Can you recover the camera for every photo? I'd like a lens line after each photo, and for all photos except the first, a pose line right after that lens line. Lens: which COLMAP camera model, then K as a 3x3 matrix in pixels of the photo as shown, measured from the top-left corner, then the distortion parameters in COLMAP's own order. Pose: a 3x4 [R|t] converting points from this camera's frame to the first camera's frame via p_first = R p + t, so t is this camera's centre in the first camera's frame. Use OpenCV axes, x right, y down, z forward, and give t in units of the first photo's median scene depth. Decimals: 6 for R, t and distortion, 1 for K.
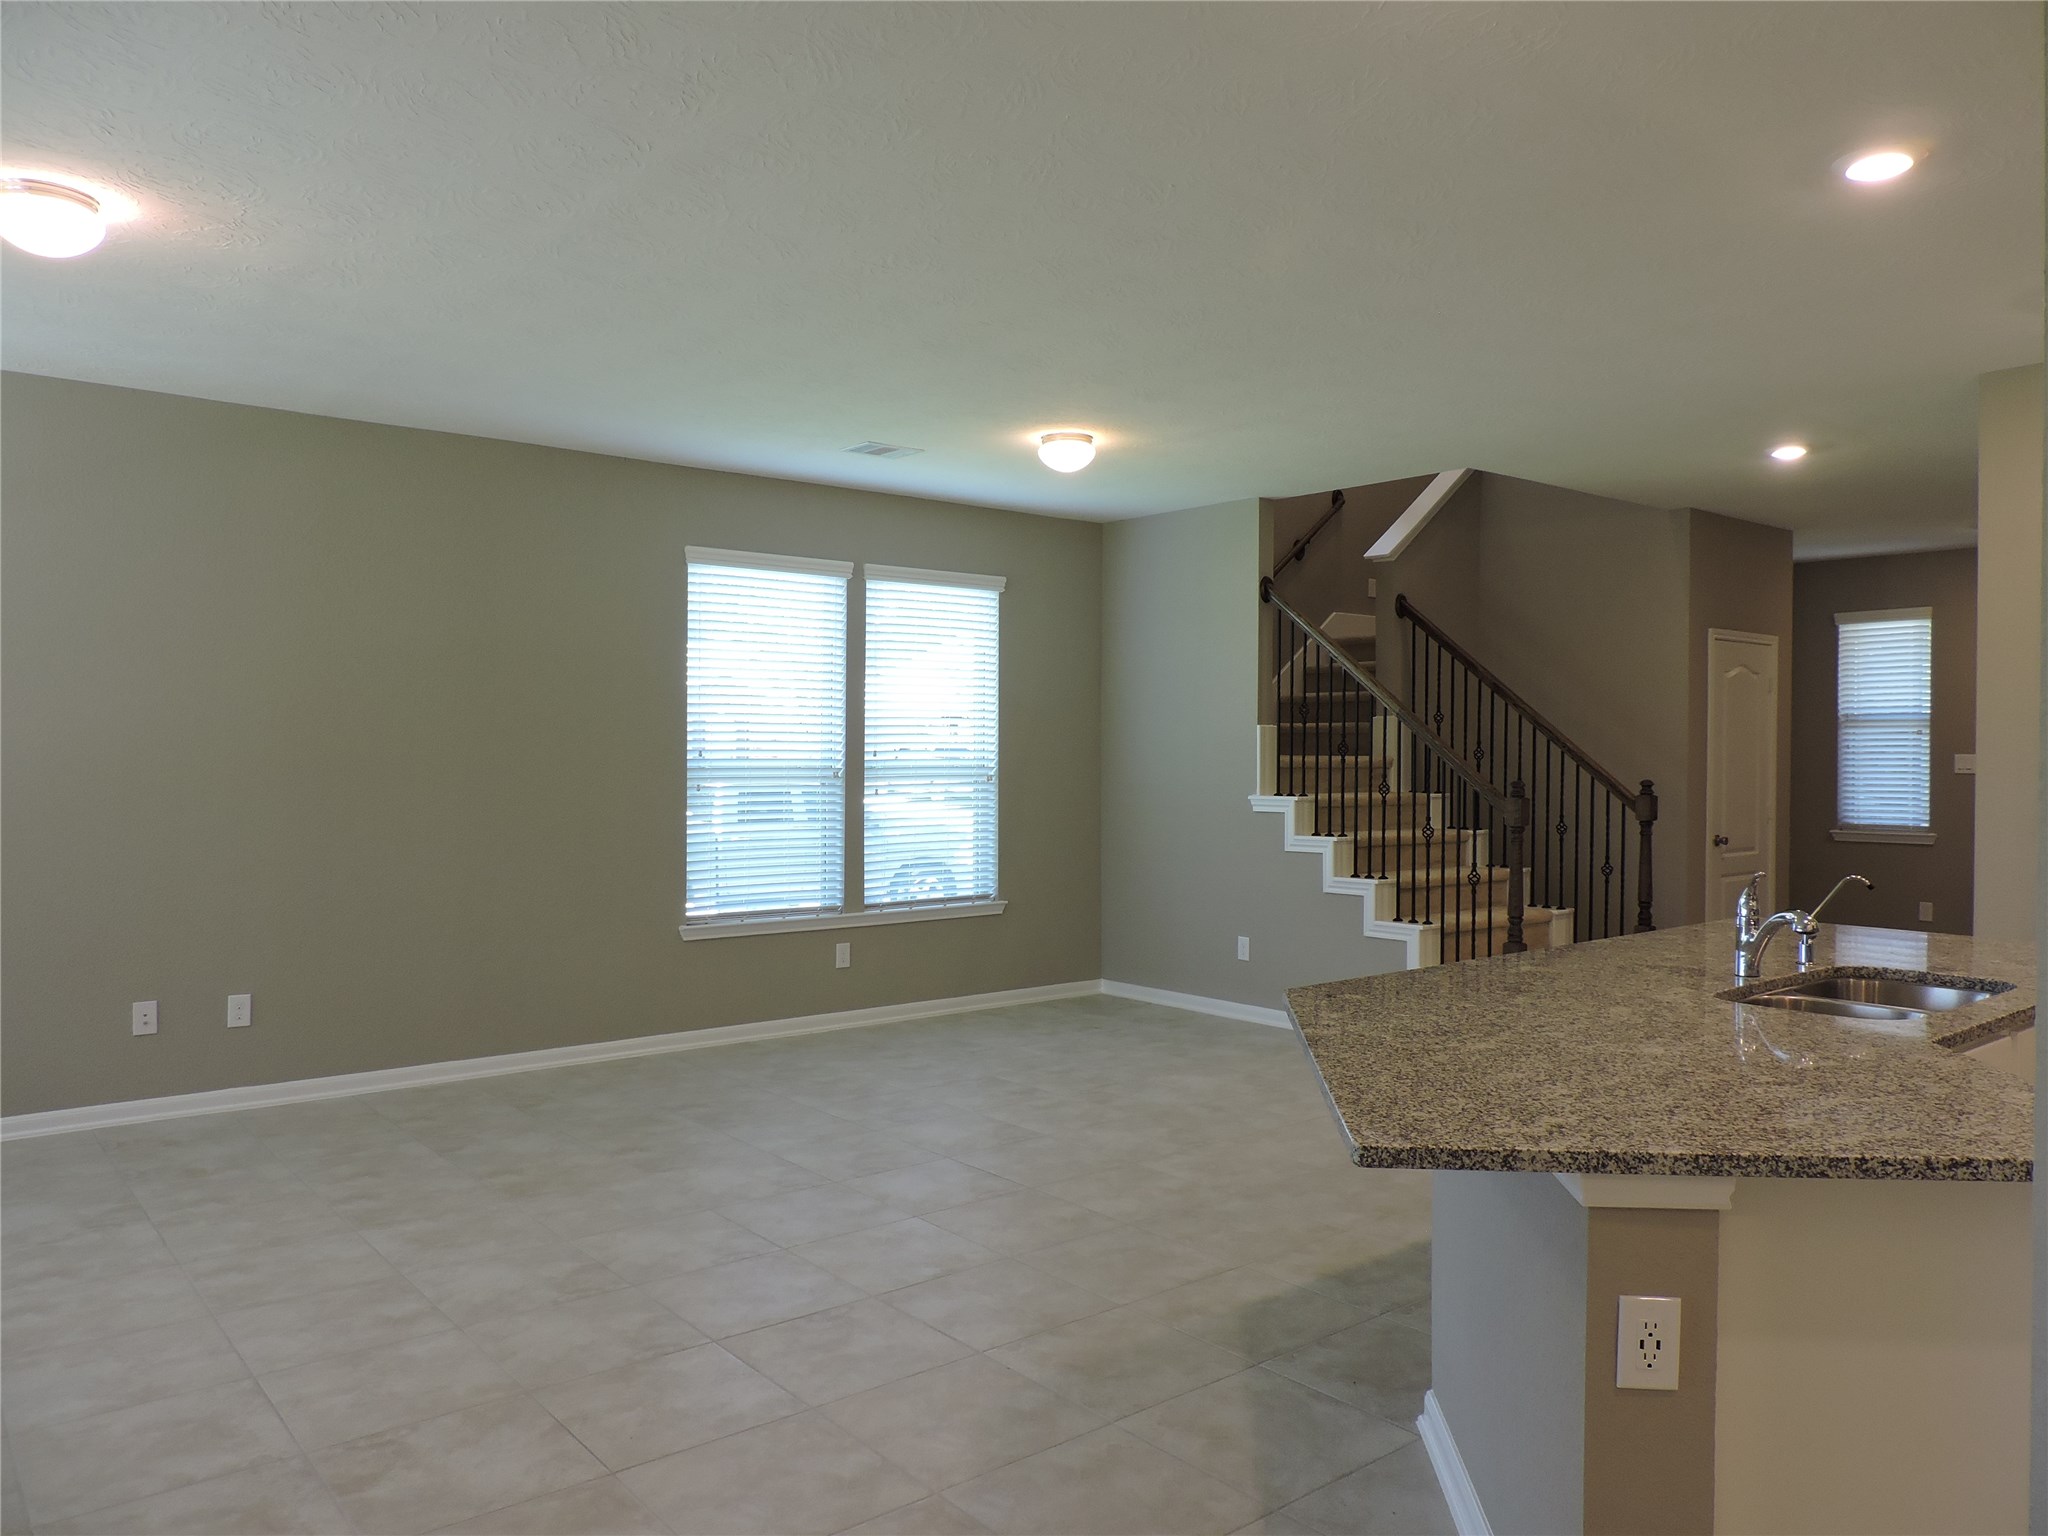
lens RADIAL K [[1435.6, 0, 993.2], [0, 1435.6, 760.4], [0, 0, 1]] dist [-0.008179, -0.001158]
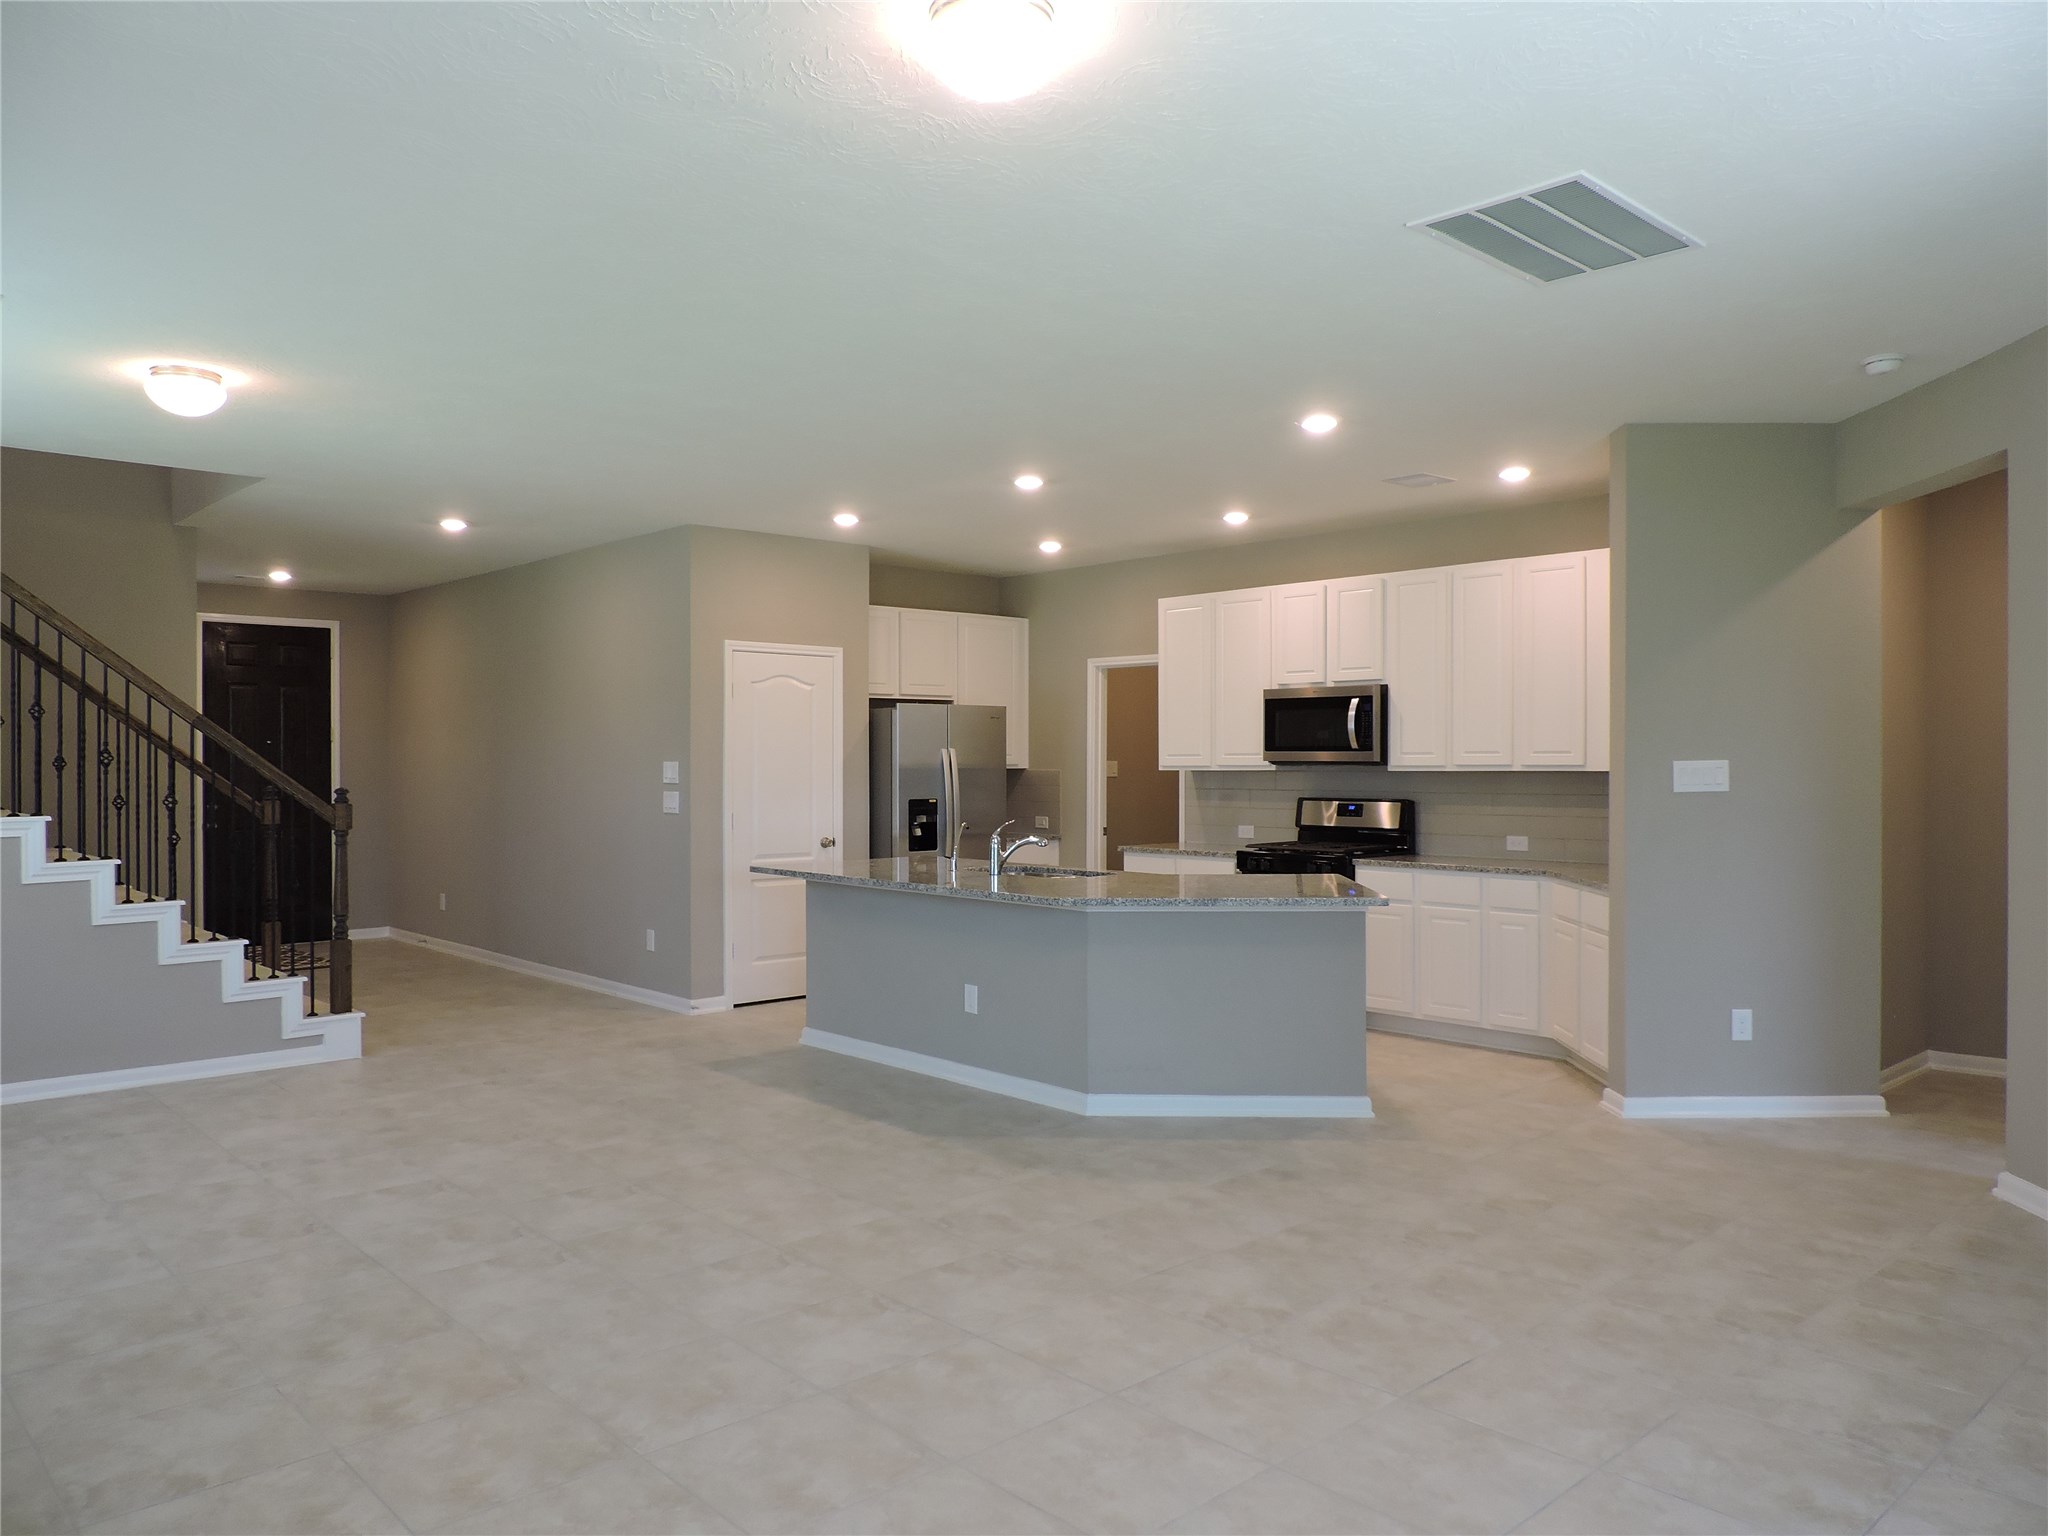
lens RADIAL K [[1475.6, 0, 1040.5], [0, 1475.6, 767.9], [0, 0, 1]] dist [-0.012209, 0.001224]
pose [[-0.079472, -0.005559, 0.996822, -1.397482], [0.006131, 0.999963, 0.006065, -0.006381], [-0.996818, 0.006593, -0.079435, 1.034262]]
